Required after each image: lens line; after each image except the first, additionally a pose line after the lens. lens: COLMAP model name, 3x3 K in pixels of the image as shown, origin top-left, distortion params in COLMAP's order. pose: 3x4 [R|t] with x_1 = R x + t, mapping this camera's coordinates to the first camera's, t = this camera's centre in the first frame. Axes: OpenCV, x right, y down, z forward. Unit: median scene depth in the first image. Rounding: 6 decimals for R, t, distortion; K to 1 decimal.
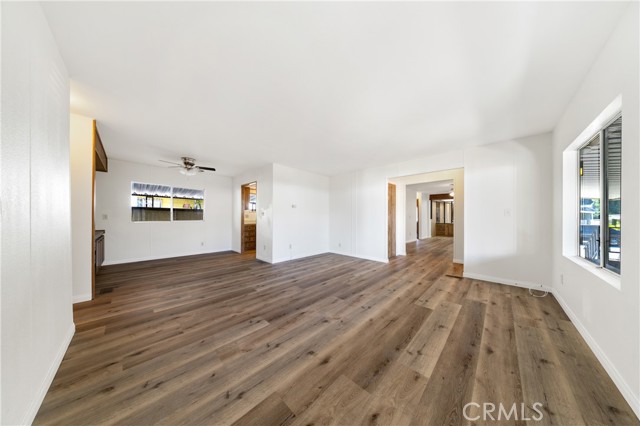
lens RADIAL K [[188.6, 0, 322.2], [0, 188.6, 211.7], [0, 0, 1]] dist [0.010569, -0.003968]
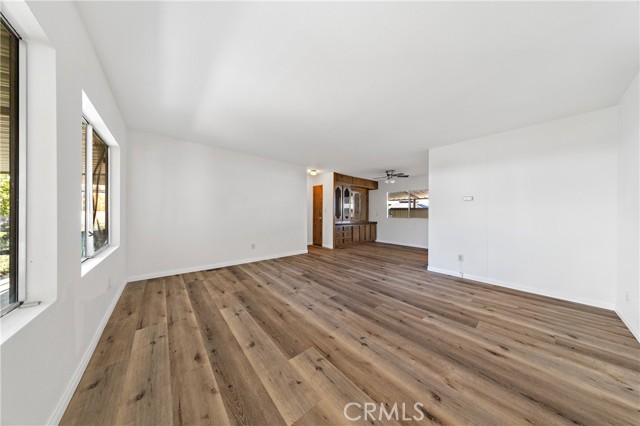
lens RADIAL K [[188.6, 0, 322.2], [0, 188.6, 211.7], [0, 0, 1]] dist [0.010569, -0.003968]
pose [[-0.106317, -0.012429, -0.994255, 1.224190], [0.013681, 0.999809, -0.013961, 0.034310], [0.994238, -0.015087, -0.106127, 1.200458]]
